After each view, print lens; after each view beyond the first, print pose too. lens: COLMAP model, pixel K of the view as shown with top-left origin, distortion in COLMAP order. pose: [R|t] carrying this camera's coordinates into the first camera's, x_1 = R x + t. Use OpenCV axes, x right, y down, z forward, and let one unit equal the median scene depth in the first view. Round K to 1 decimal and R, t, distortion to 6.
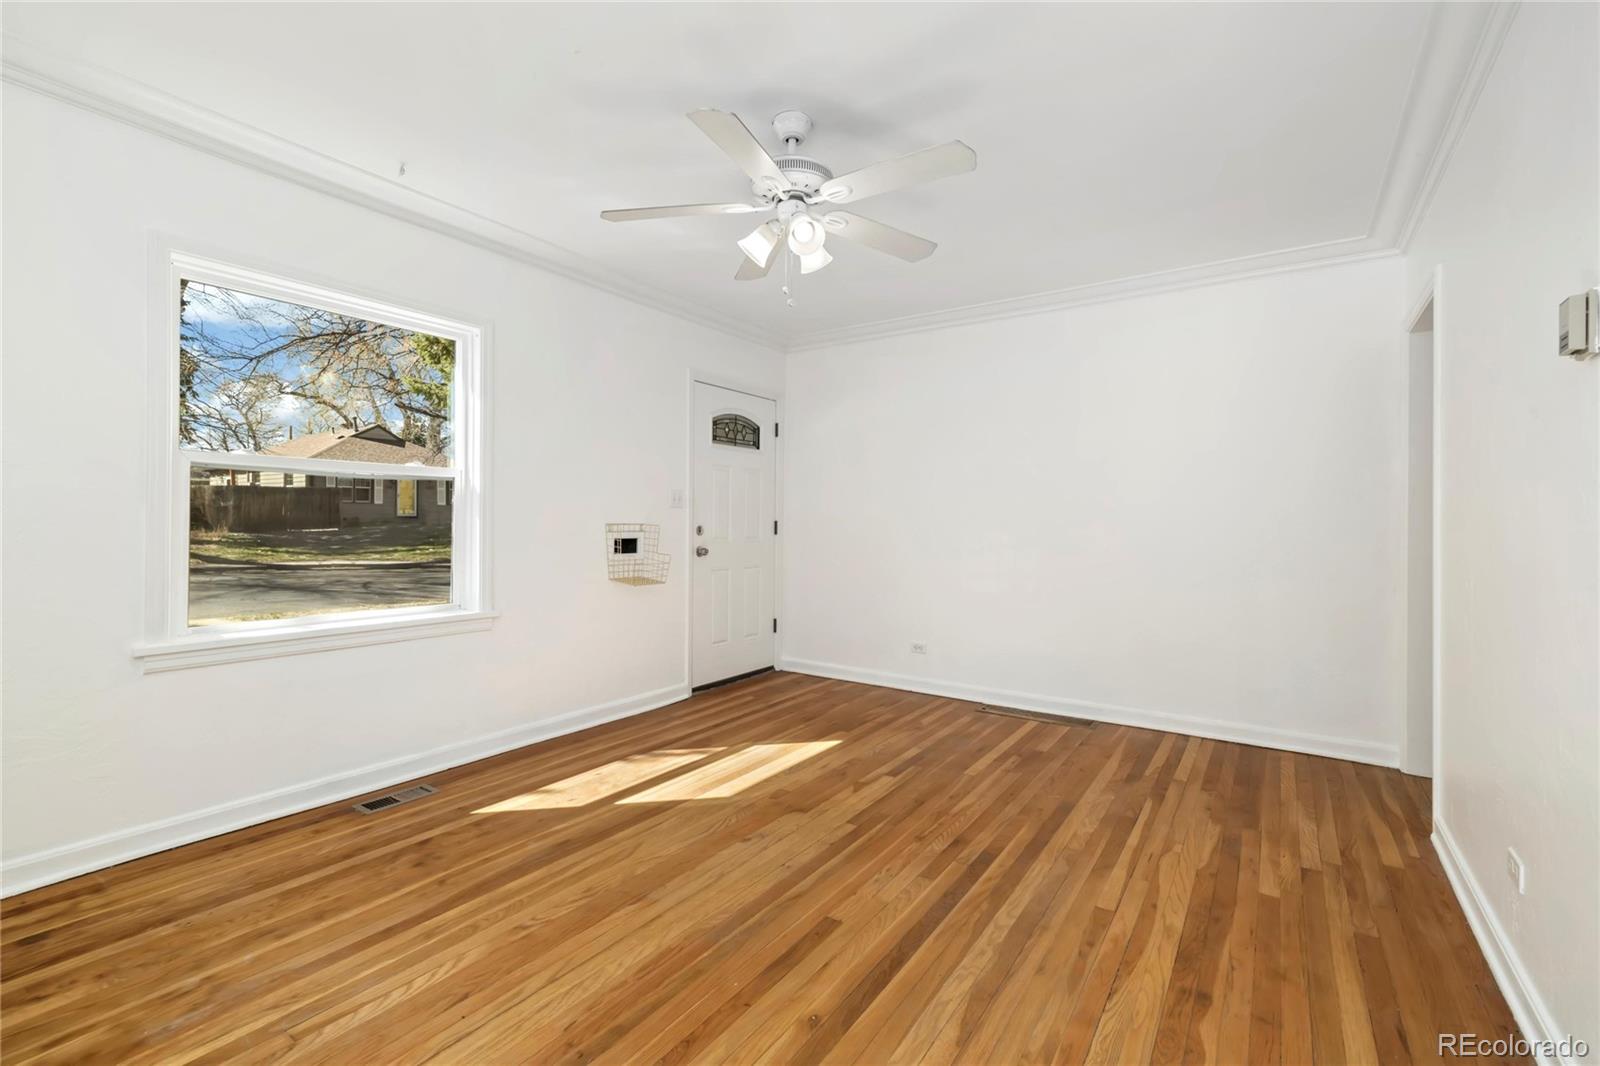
lens RADIAL K [[696.7, 0, 803.8], [0, 696.7, 526.3], [0, 0, 1]] dist [0.001214, -0.000198]
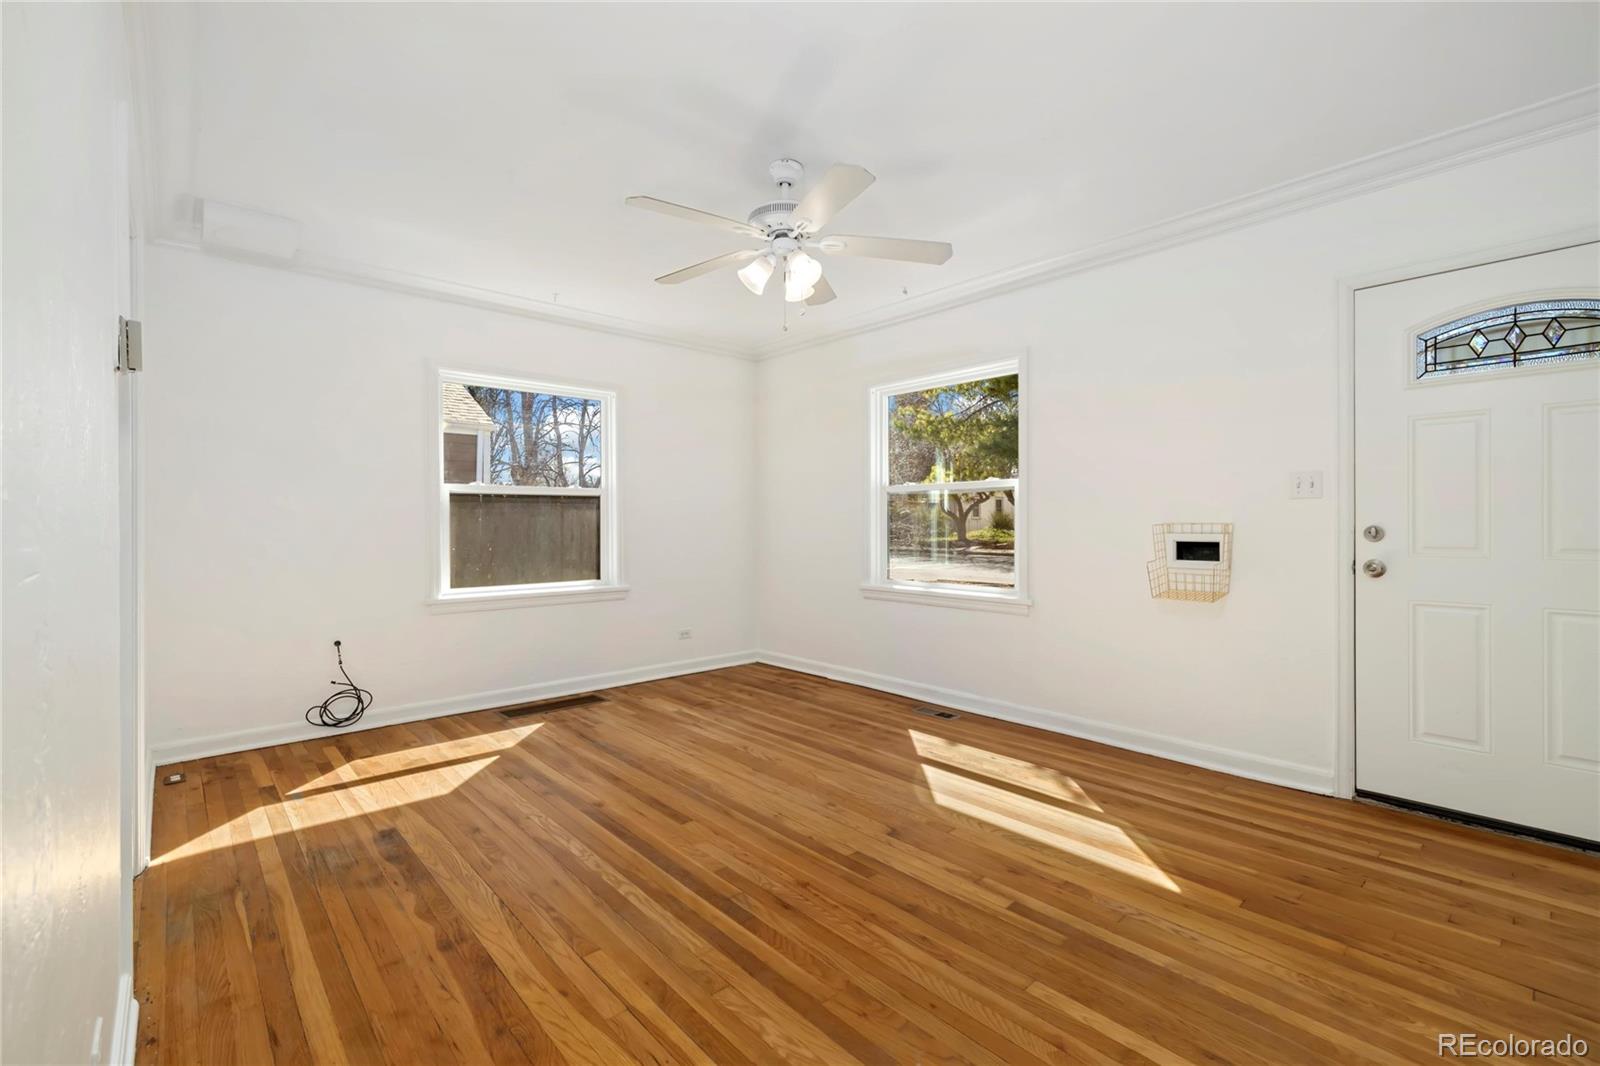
lens RADIAL K [[696.7, 0, 803.8], [0, 696.7, 526.3], [0, 0, 1]] dist [0.001214, -0.000198]
pose [[-0.233039, -0.003122, -0.972462, 1.074039], [-0.003753, 0.999990, -0.002311, 0.005169], [0.972460, 0.003111, -0.233048, 1.277719]]
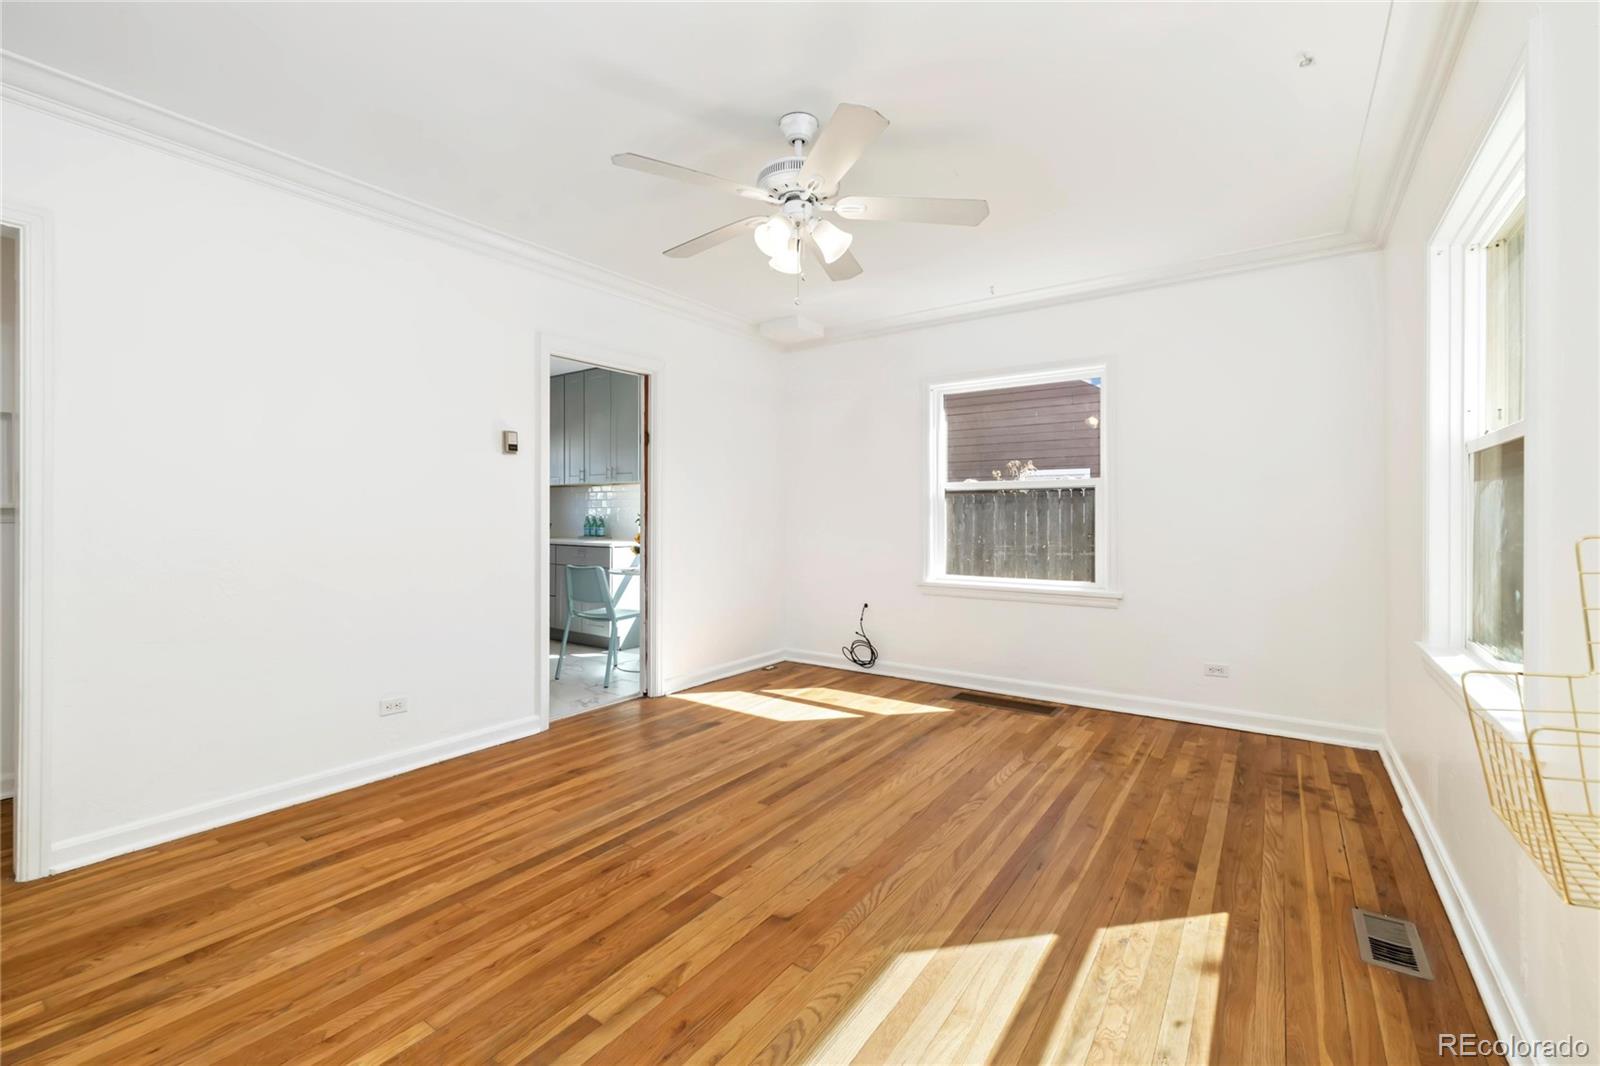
lens RADIAL K [[686.7, 0, 804.2], [0, 686.7, 514.1], [0, 0, 1]] dist [-0.000152, -0.000263]
pose [[-0.999818, -0.009661, 0.016454, -0.045119], [-0.009637, 0.999952, 0.001515, -0.010517], [-0.016468, 0.001356, -0.999863, 1.982331]]
